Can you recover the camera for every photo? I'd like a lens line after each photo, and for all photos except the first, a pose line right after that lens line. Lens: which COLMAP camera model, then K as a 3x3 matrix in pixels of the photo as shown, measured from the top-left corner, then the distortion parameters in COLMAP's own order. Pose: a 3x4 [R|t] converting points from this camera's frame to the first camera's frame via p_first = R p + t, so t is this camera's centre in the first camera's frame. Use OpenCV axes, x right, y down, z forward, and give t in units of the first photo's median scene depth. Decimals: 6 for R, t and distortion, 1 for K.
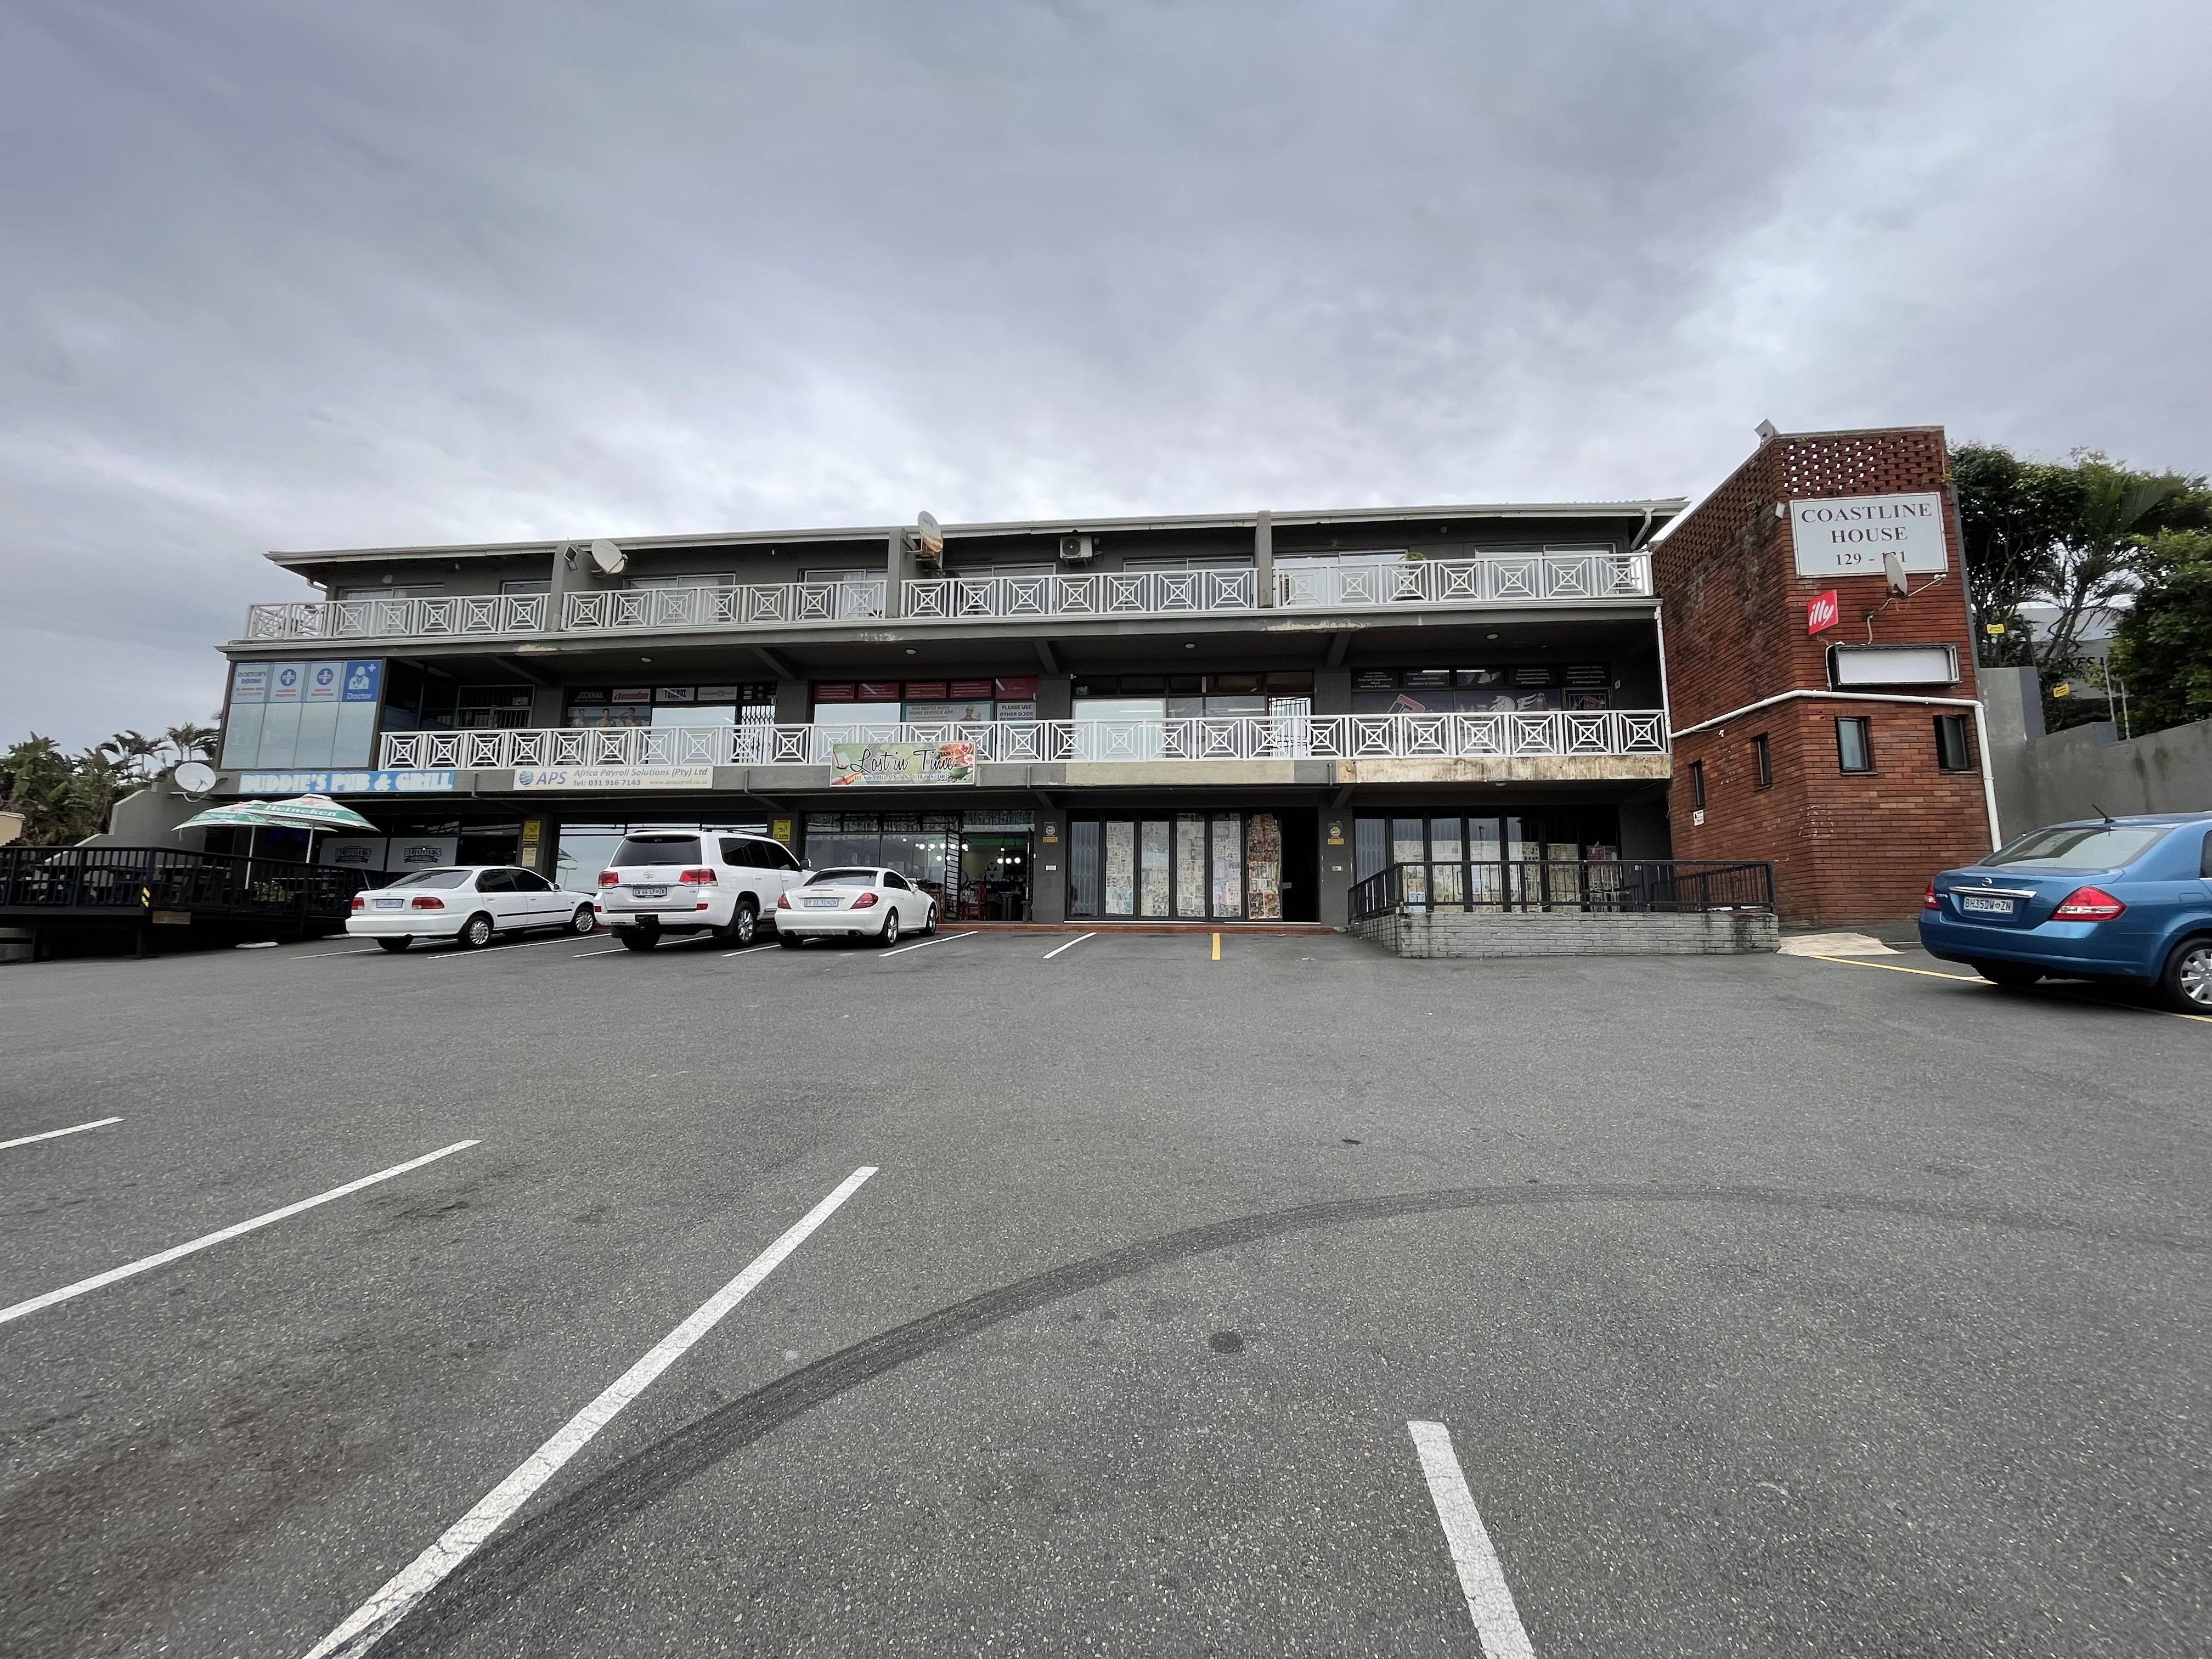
lens RADIAL K [[863.9, 0, 1106.0], [0, 863.9, 829.5], [0, 0, 1]] dist [0.001712, 0.000076]
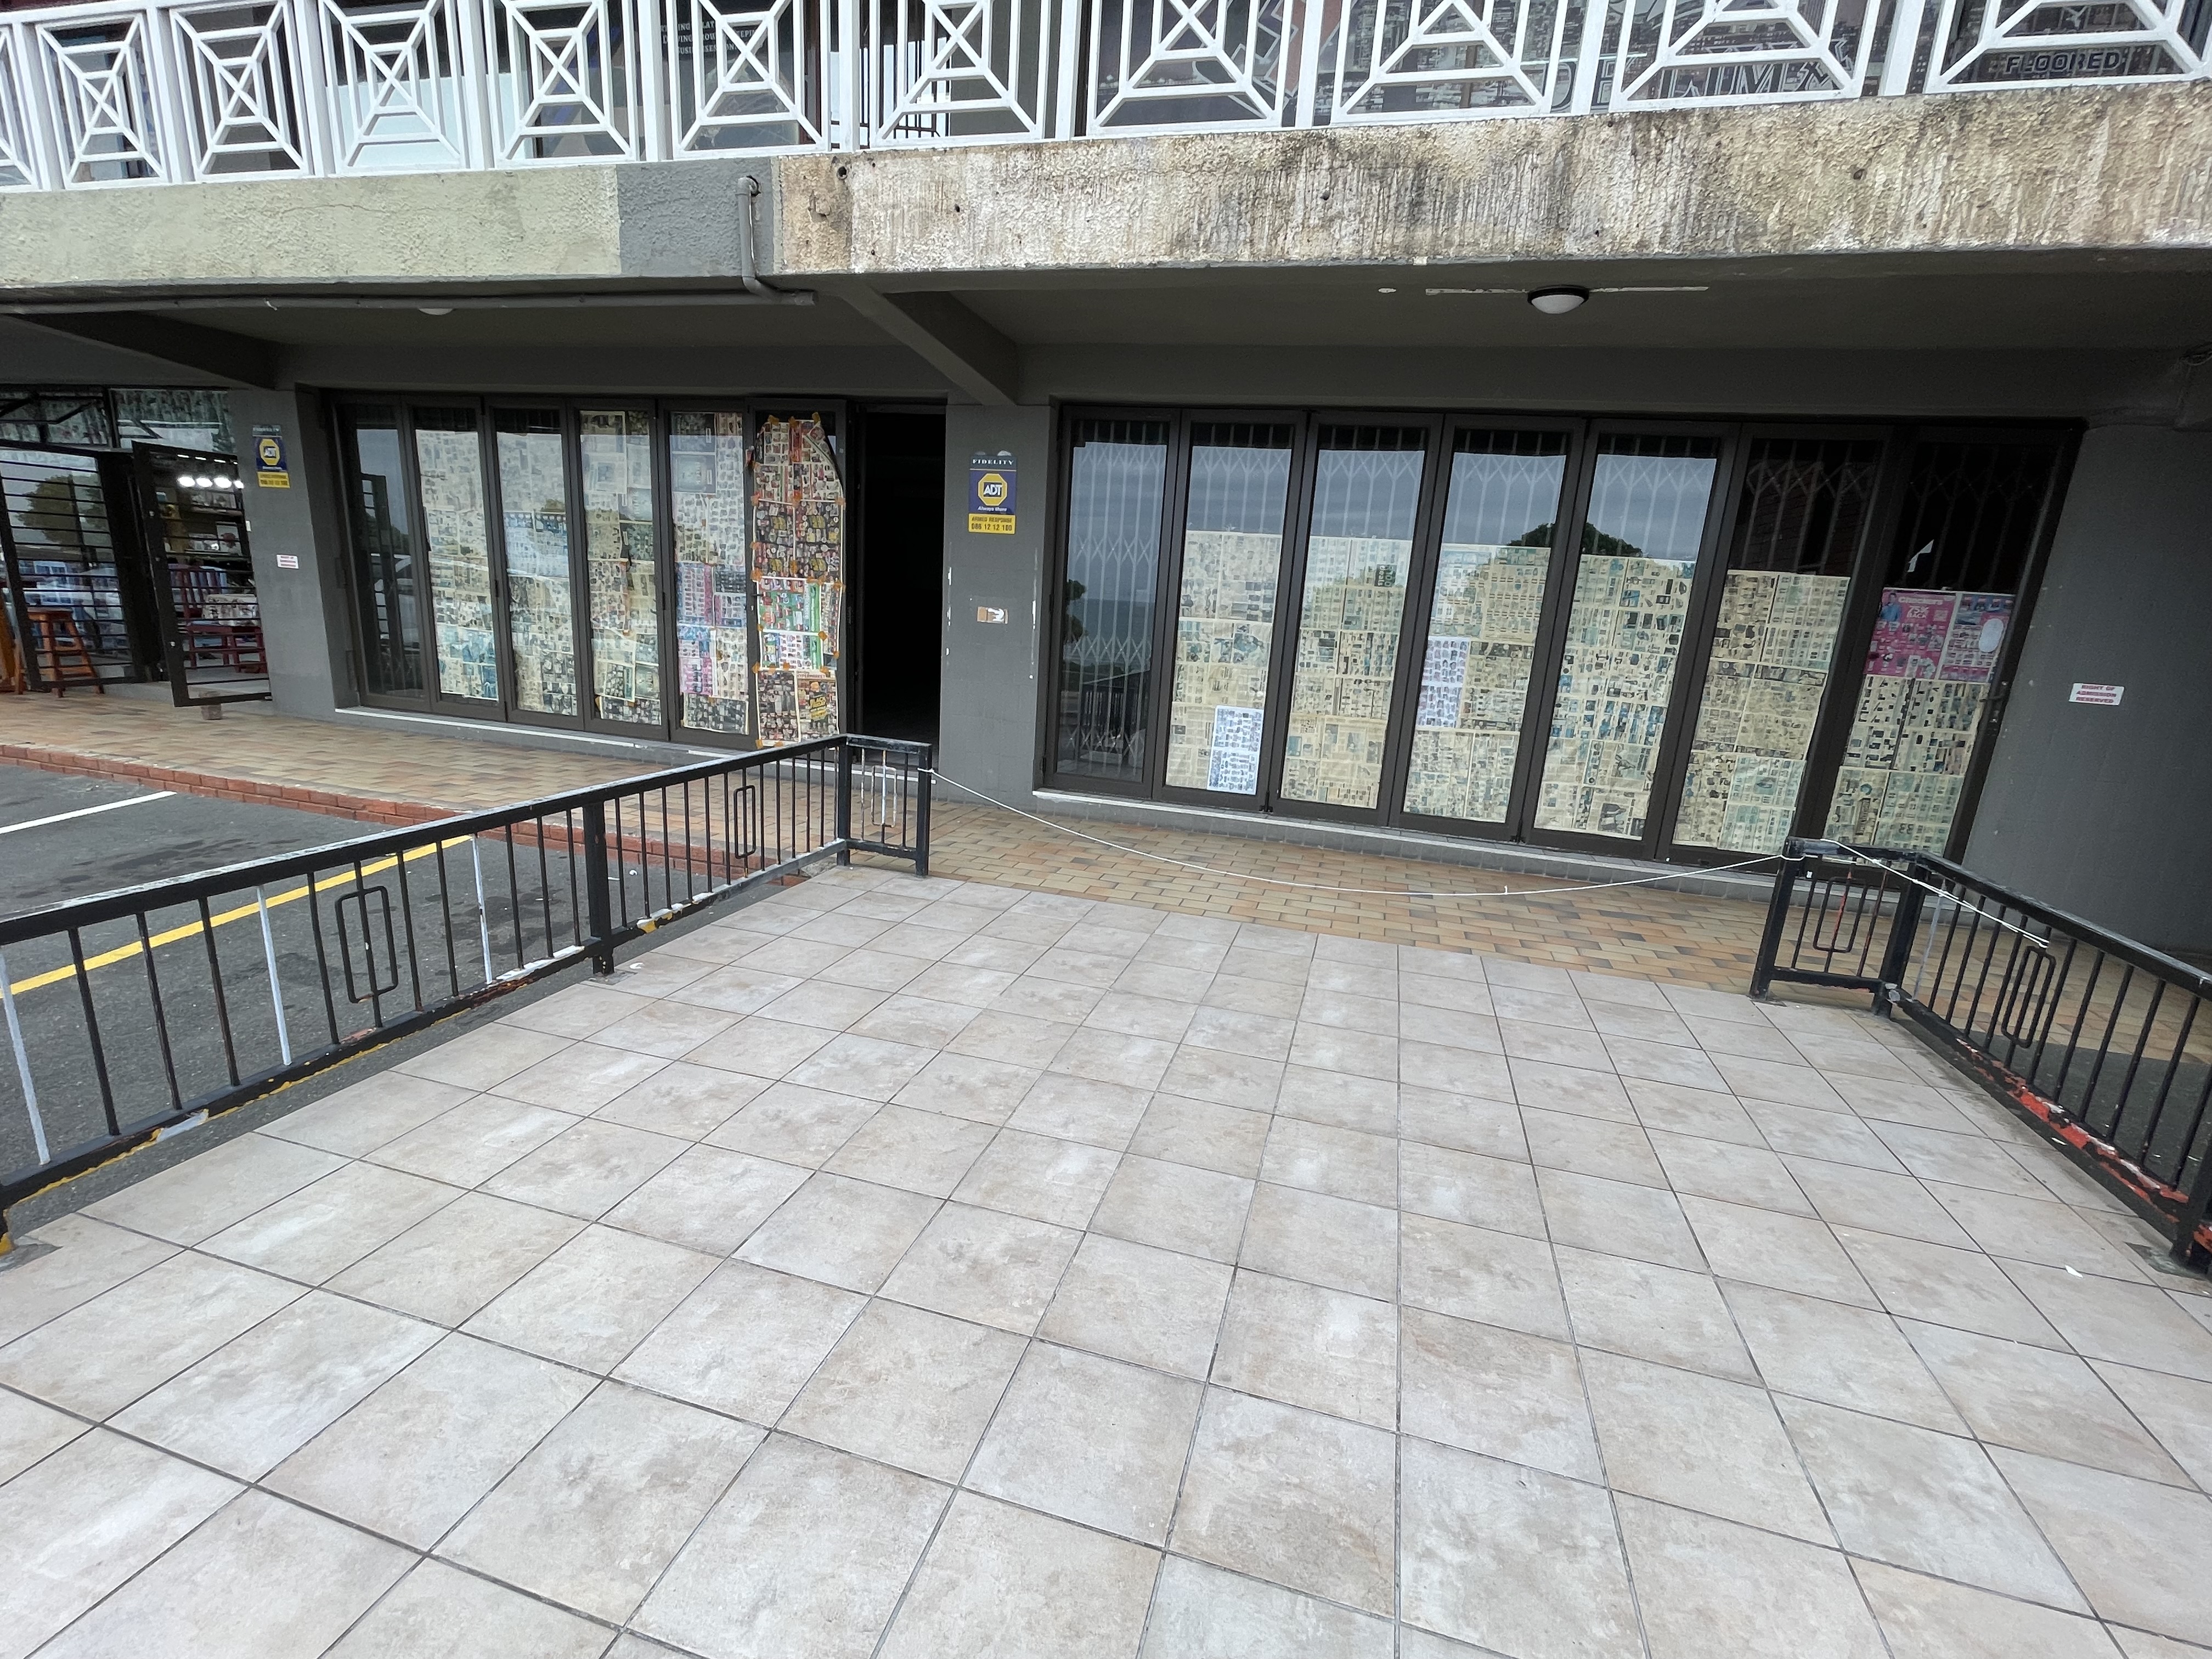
lens RADIAL K [[1001.0, 0, 1106.0], [0, 1001.0, 829.5], [0, 0, 1]] dist [0.001347, 0.000074]
pose [[0.989865, 0.076524, -0.119633, 0.352049], [-0.026807, 0.927943, 0.371757, -0.017428], [0.139461, -0.364783, 0.920589, 0.639587]]
